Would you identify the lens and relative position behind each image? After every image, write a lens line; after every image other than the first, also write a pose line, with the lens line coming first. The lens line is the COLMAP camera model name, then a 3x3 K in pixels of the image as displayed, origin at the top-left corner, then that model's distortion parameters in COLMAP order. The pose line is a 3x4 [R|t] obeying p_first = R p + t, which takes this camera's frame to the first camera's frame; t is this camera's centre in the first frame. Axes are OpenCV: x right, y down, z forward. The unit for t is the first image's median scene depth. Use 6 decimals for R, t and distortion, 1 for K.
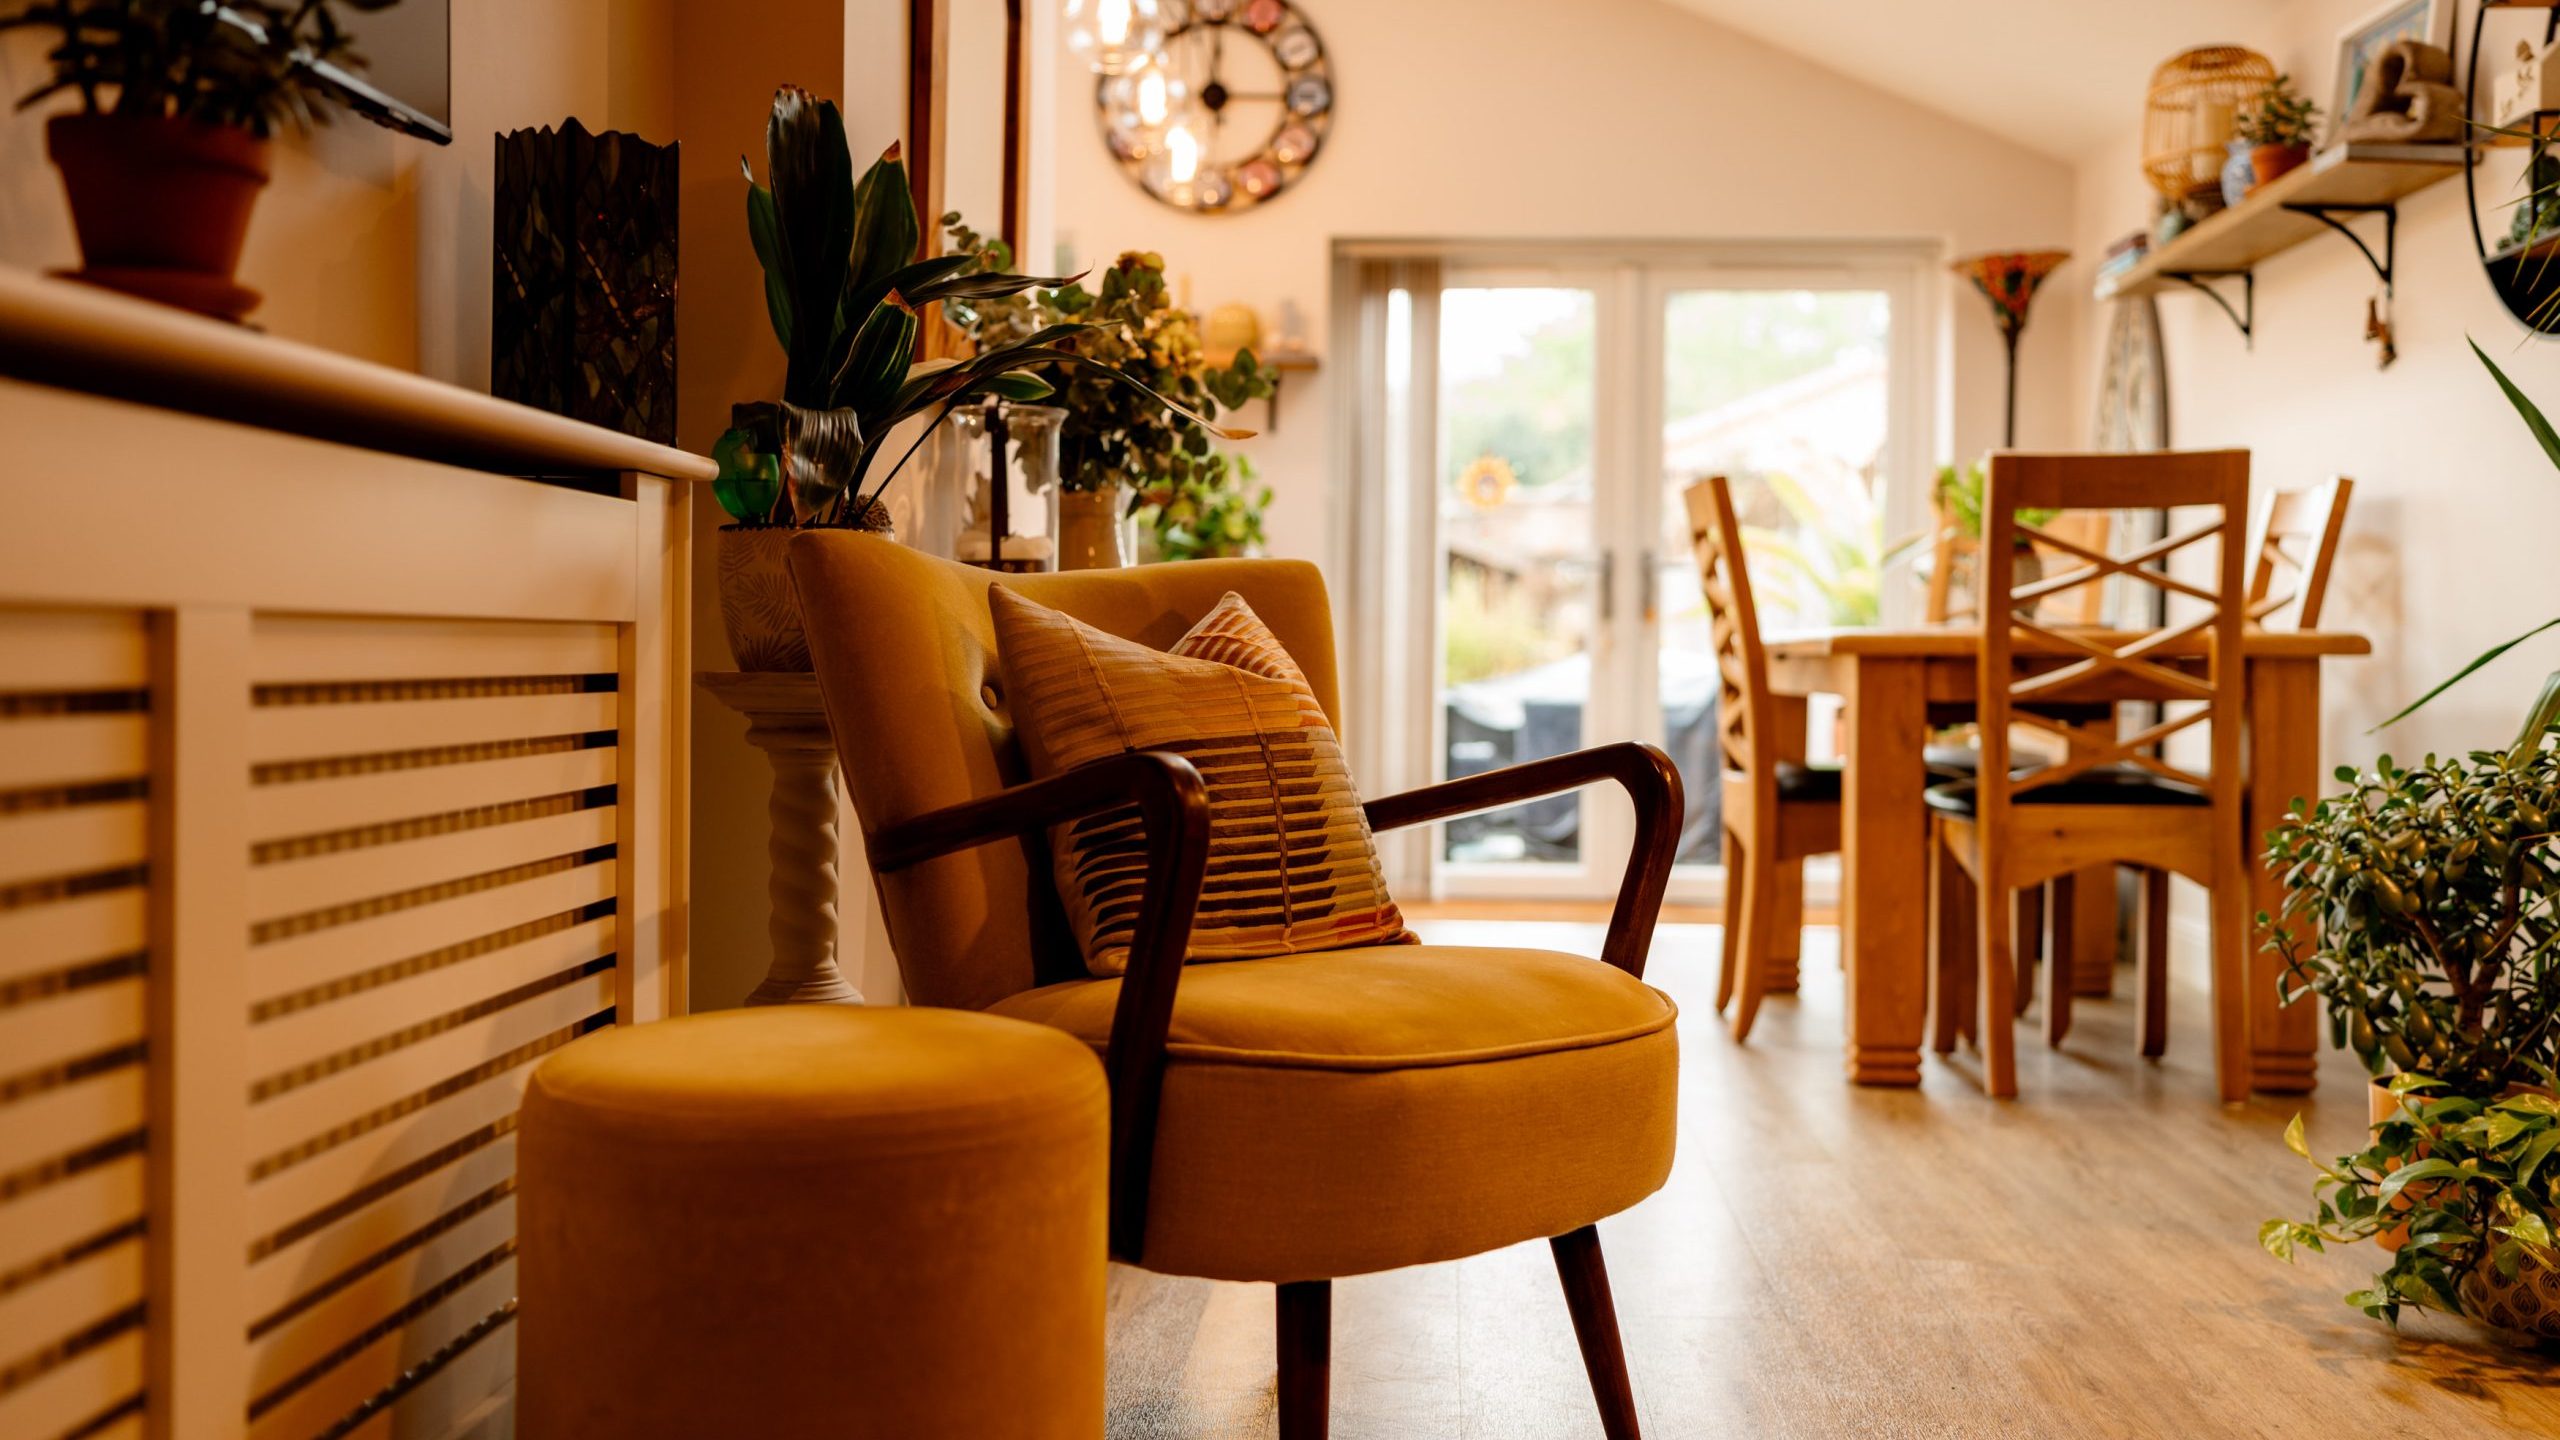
lens RADIAL K [[2328.4, 0, 1374.2], [0, 2328.4, 670.9], [0, 0, 1]] dist [0.001645, 0.005520]
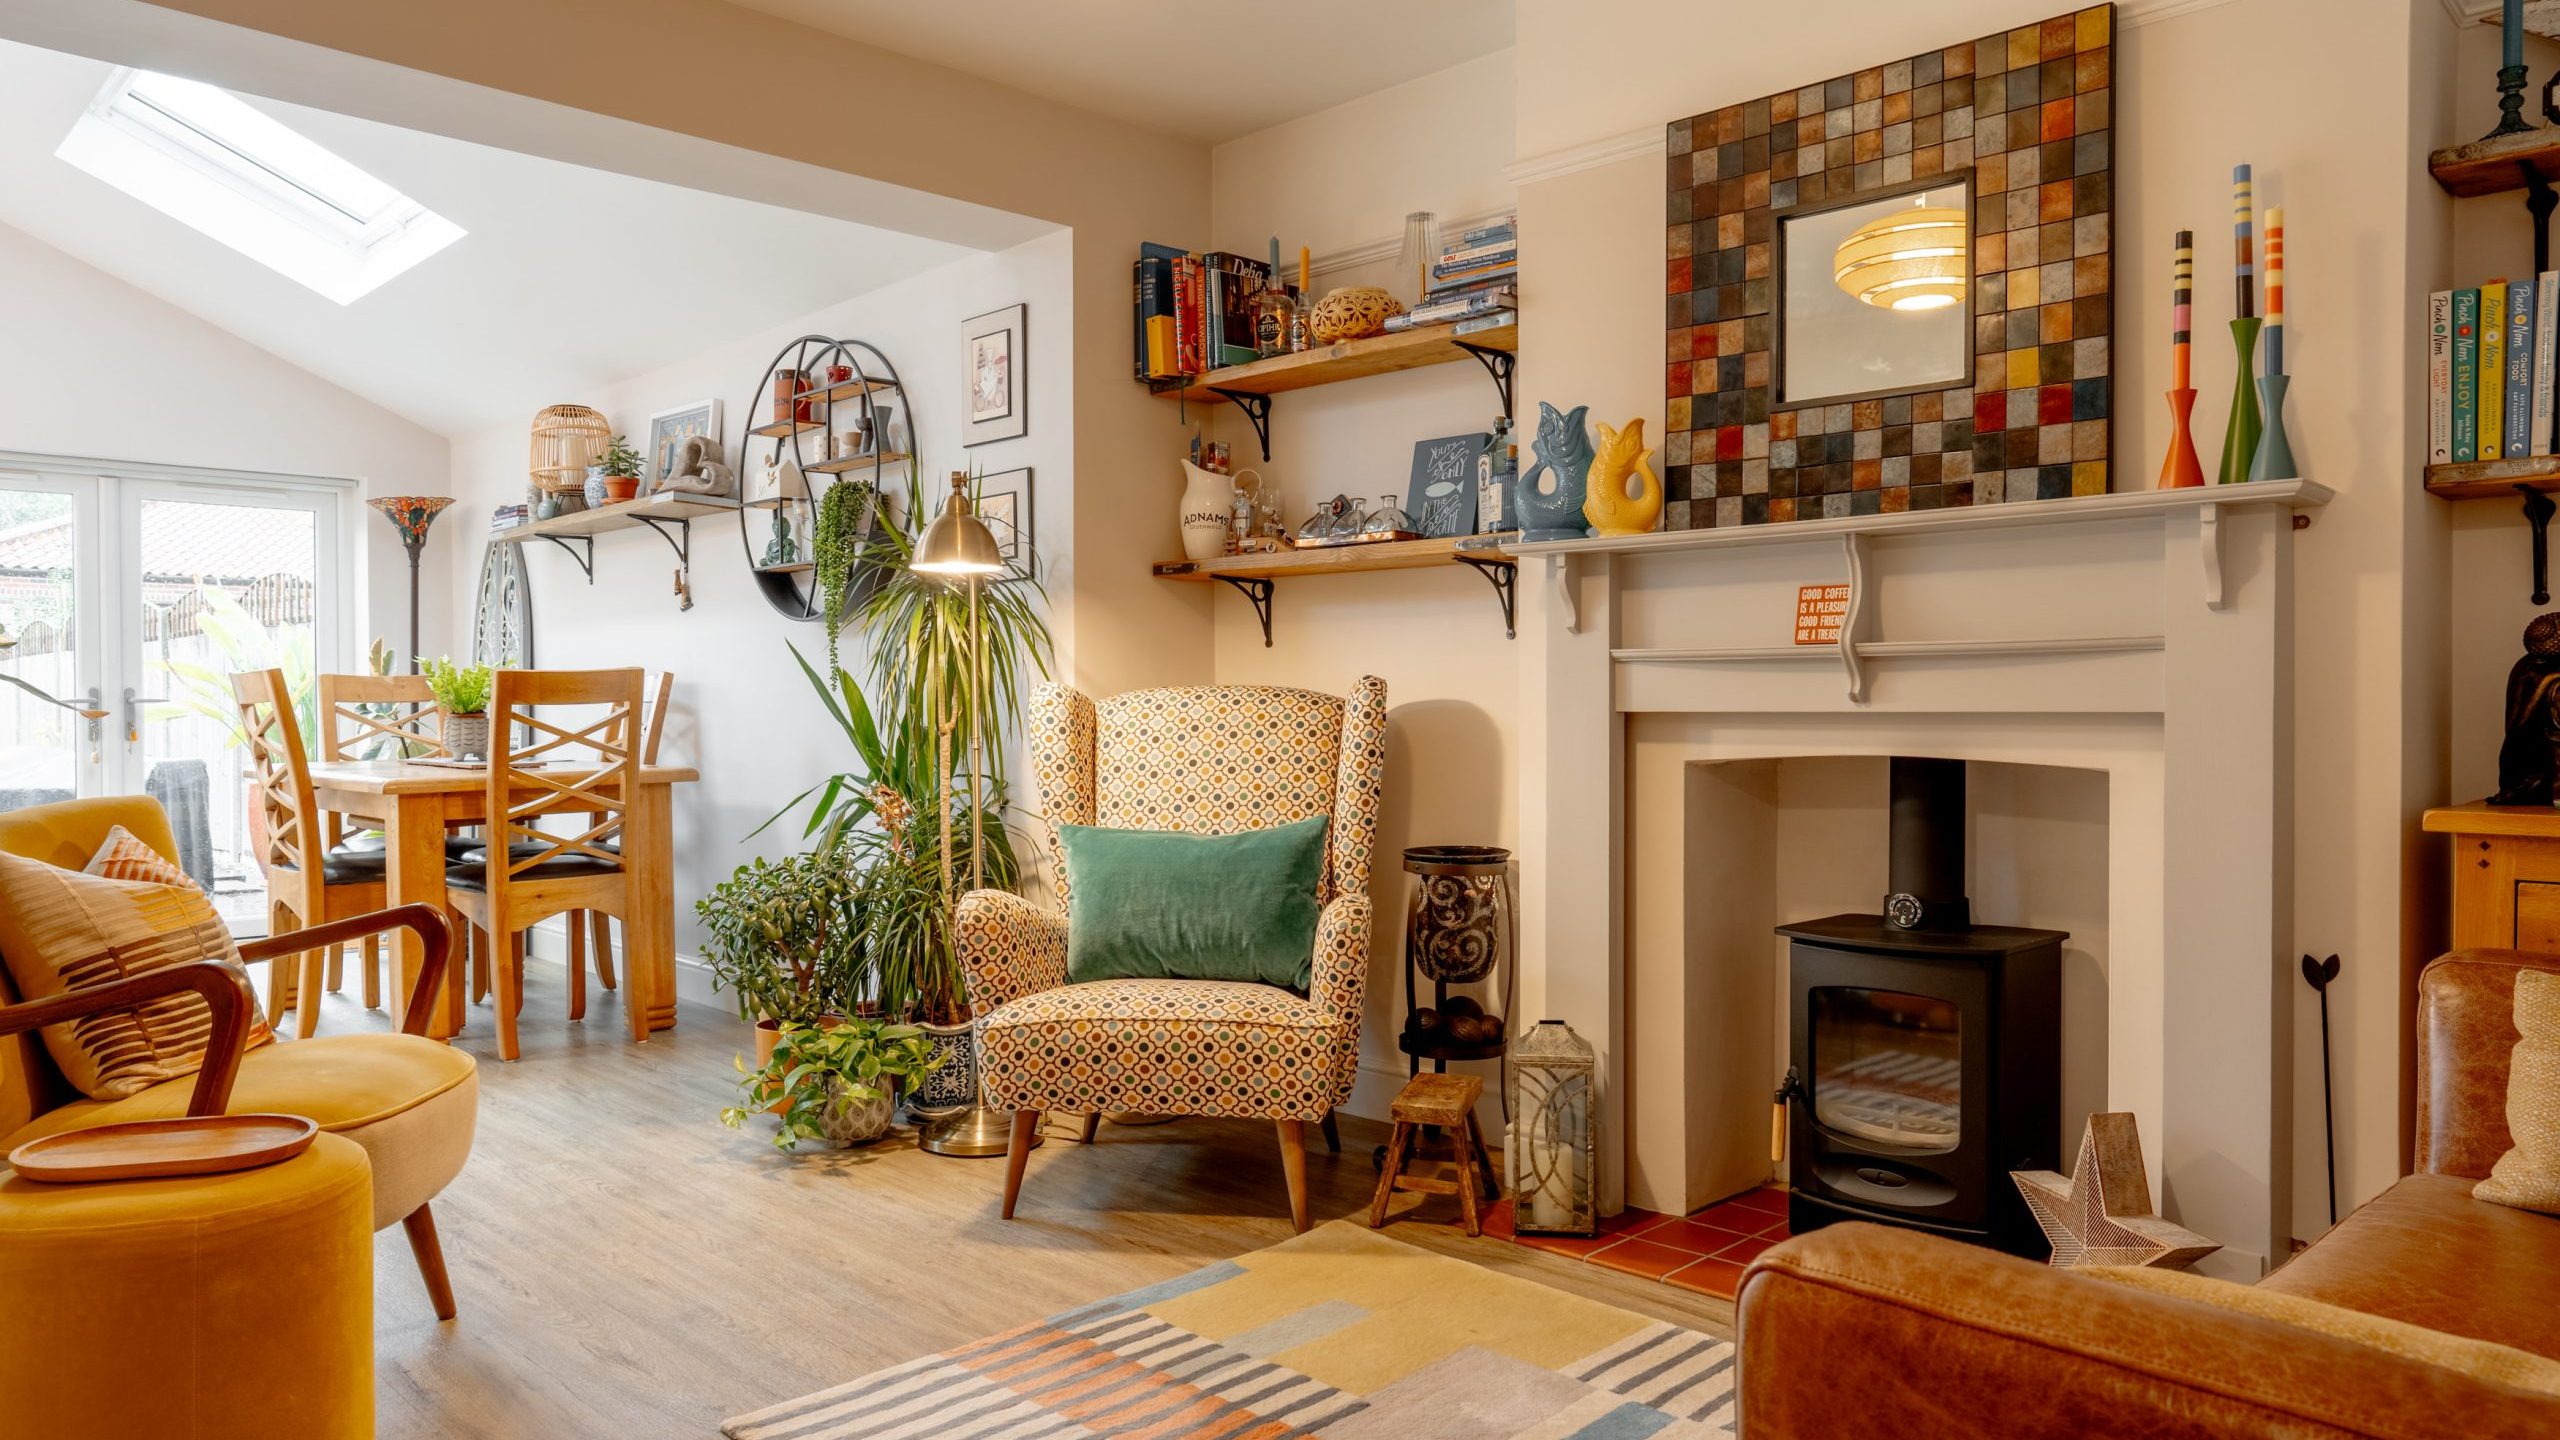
lens RADIAL K [[1555.1, 0, 1120.1], [0, 1555.1, 669.4], [0, 0, 1]] dist [-0.038619, 0.032832]
pose [[0.730240, -0.001619, 0.683189, -0.159807], [0.025548, 0.999362, -0.024939, -0.055777], [-0.682713, 0.035665, 0.729816, -0.109246]]
